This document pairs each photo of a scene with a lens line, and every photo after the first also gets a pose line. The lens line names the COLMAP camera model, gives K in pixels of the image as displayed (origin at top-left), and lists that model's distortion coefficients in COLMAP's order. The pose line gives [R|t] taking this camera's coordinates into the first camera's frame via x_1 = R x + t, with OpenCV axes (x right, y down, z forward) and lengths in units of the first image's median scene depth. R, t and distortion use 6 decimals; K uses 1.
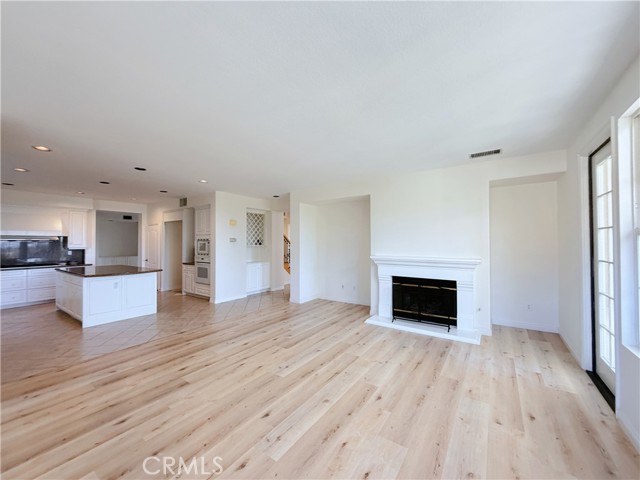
lens RADIAL K [[255.0, 0, 316.6], [0, 255.0, 240.3], [0, 0, 1]] dist [-0.000096, 0.000367]
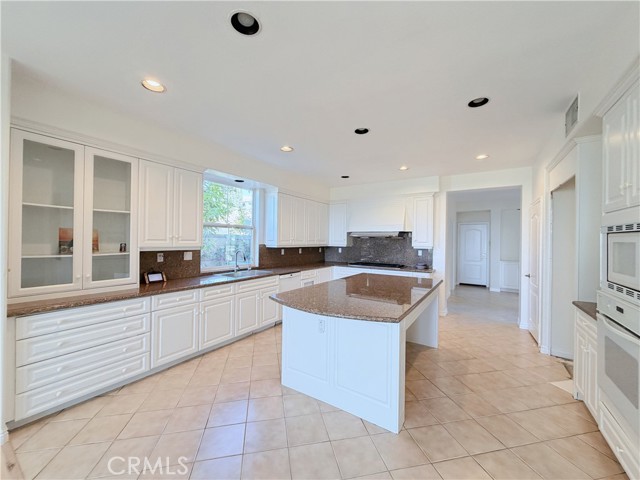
lens RADIAL K [[255.0, 0, 317.8], [0, 255.0, 239.6], [0, 0, 1]] dist [-0.000096, 0.000367]
pose [[0.031486, 0.001993, -0.999502, -0.210430], [0.000303, 0.999998, 0.002003, 0.007302], [0.999504, -0.000366, 0.031486, 0.671456]]
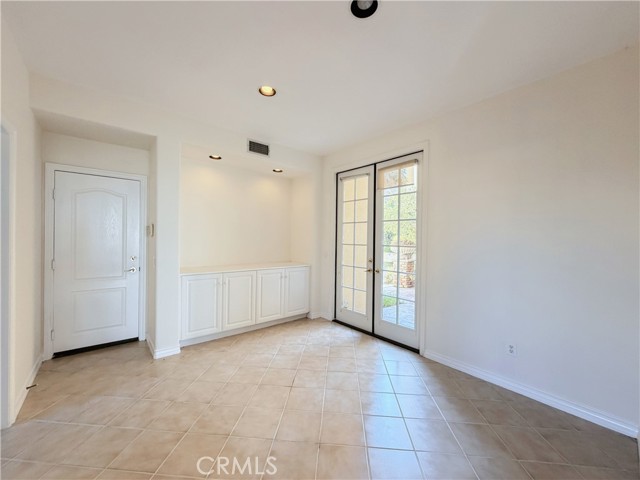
lens RADIAL K [[255.0, 0, 319.2], [0, 255.0, 239.1], [0, 0, 1]] dist [-0.000096, 0.000367]
pose [[0.969731, 0.007778, -0.244053, -0.919355], [-0.004755, 0.999905, 0.012973, 0.034348], [0.244130, -0.011420, 0.969675, 1.109452]]
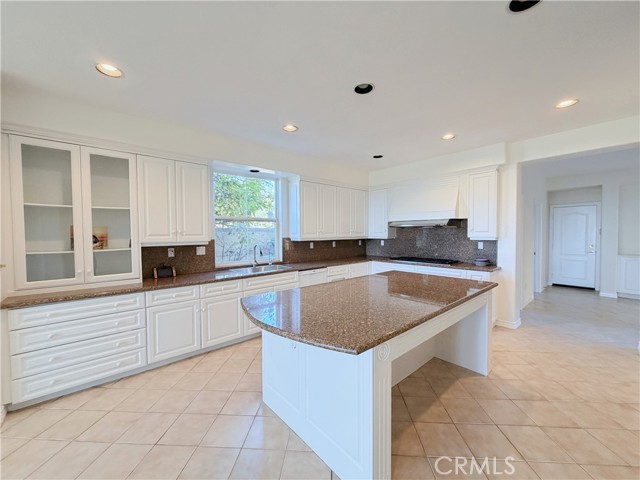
lens RADIAL K [[255.0, 0, 317.8], [0, 255.0, 240.0], [0, 0, 1]] dist [-0.000096, 0.000367]
pose [[-0.238284, 0.034457, -0.970584, -0.293946], [0.021988, 0.999306, 0.030078, 0.009456], [0.970946, -0.014174, -0.238877, 0.774145]]
